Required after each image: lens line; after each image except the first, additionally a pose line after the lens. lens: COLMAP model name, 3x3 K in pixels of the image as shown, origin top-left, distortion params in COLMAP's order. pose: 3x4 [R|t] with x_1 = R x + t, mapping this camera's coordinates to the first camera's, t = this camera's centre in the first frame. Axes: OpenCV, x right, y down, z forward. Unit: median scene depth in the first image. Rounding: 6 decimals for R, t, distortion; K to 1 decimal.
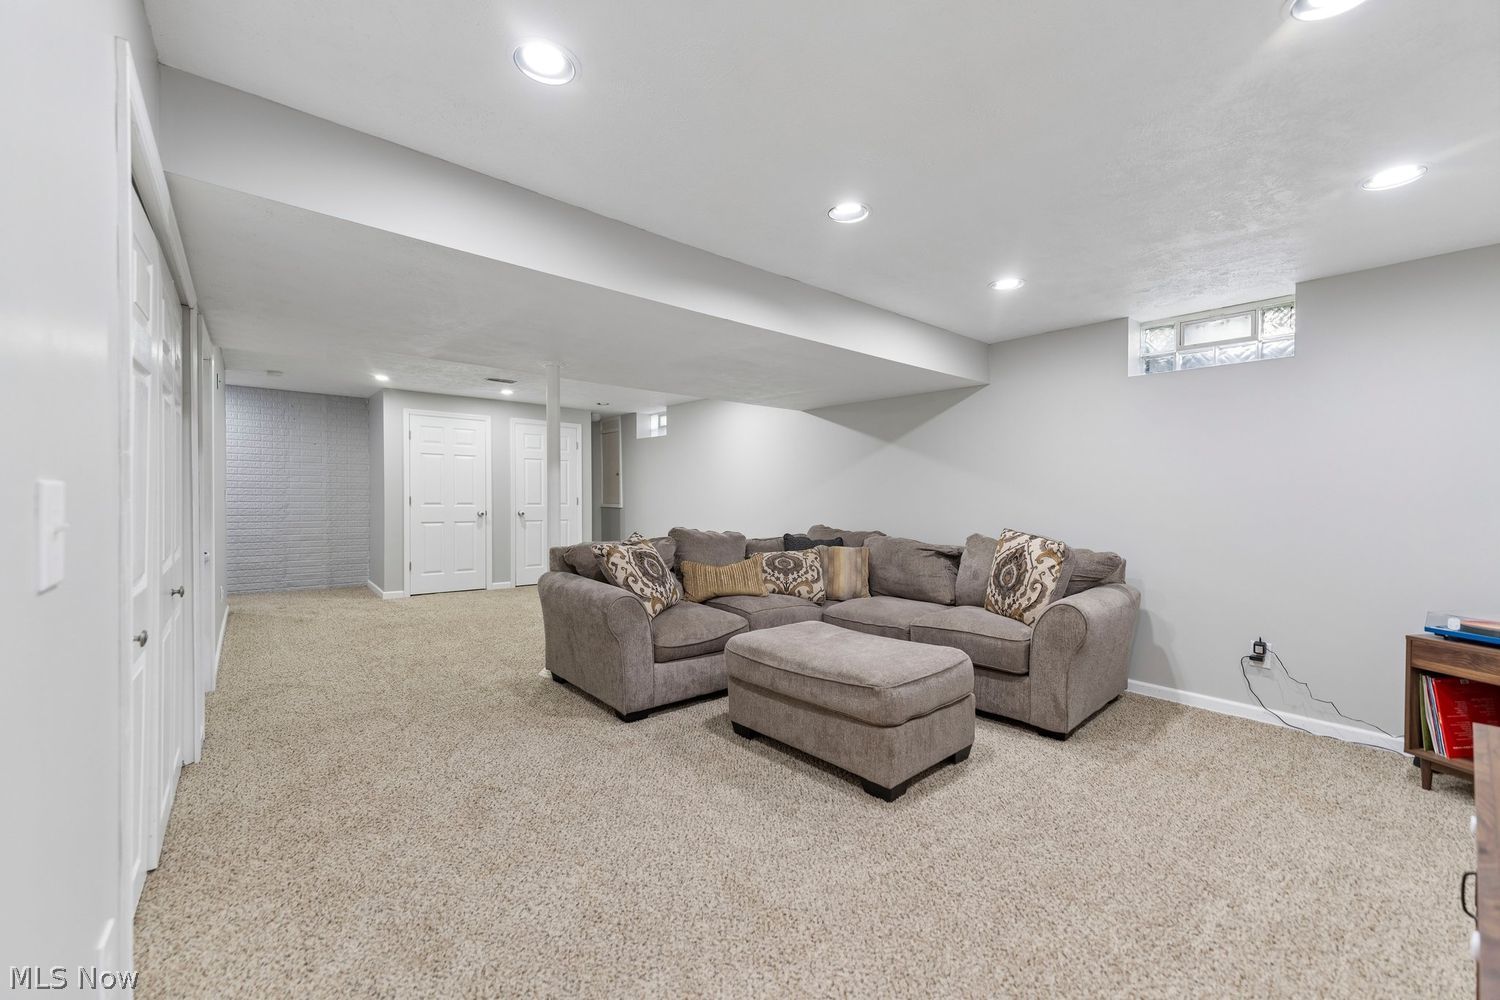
lens RADIAL K [[597.4, 0, 747.3], [0, 597.4, 504.4], [0, 0, 1]] dist [-0.001585, -0.000093]
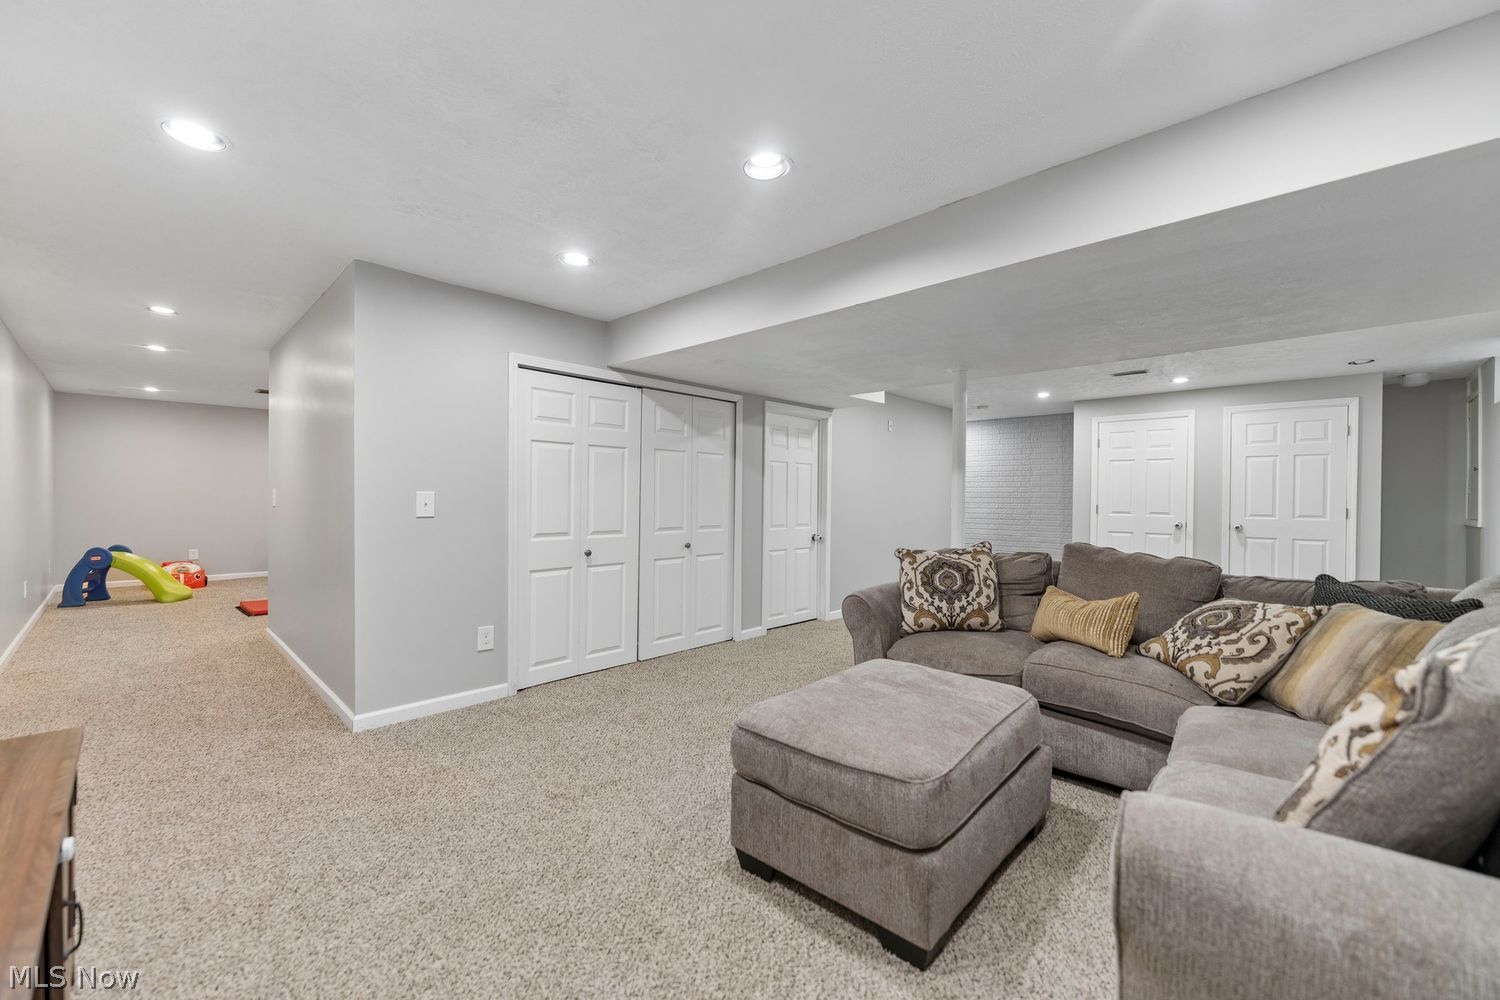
lens RADIAL K [[595.6, 0, 751.5], [0, 595.6, 506.9], [0, 0, 1]] dist [0.001750, 0.000368]
pose [[0.117238, 0.008112, -0.993071, 0.597168], [-0.023626, 0.999706, 0.005377, -0.001362], [0.992823, 0.022832, 0.117396, 0.514243]]
